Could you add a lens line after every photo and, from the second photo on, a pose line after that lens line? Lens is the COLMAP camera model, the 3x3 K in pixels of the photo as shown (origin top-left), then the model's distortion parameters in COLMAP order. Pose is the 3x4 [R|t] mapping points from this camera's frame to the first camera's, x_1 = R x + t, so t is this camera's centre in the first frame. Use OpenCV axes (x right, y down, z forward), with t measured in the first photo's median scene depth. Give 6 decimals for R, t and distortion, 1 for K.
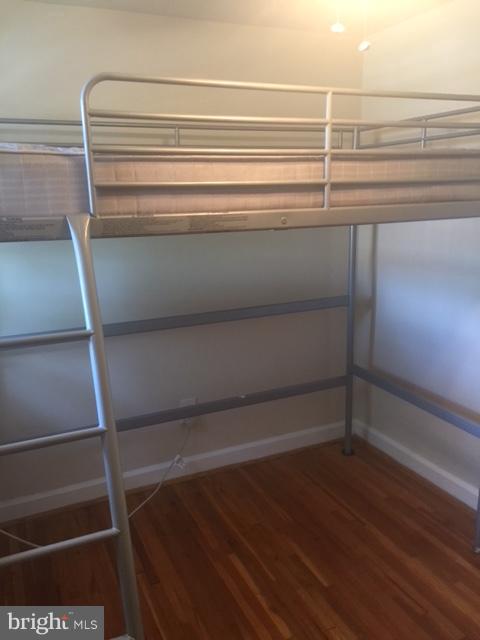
lens RADIAL K [[529.1, 0, 240.0], [0, 529.1, 320.0], [0, 0, 1]] dist [0.032283, -0.000545]
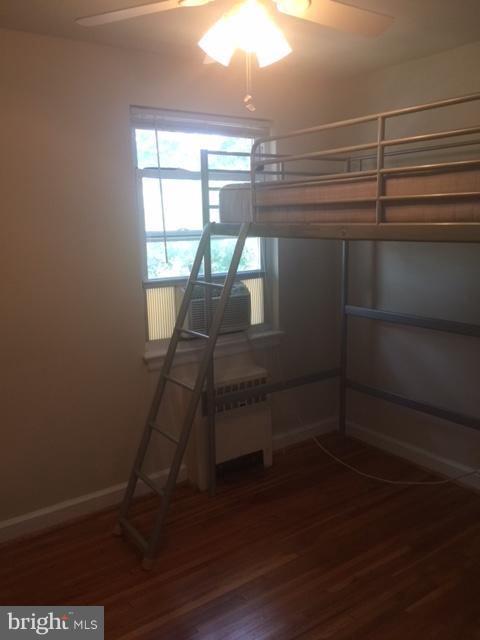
lens RADIAL K [[562.2, 0, 240.0], [0, 562.2, 320.0], [0, 0, 1]] dist [0.007632, 0.000975]
pose [[0.188773, 0.207125, -0.959929, 1.244668], [-0.191504, 0.966501, 0.170883, -0.164413], [0.963167, 0.151572, 0.222115, 0.511770]]
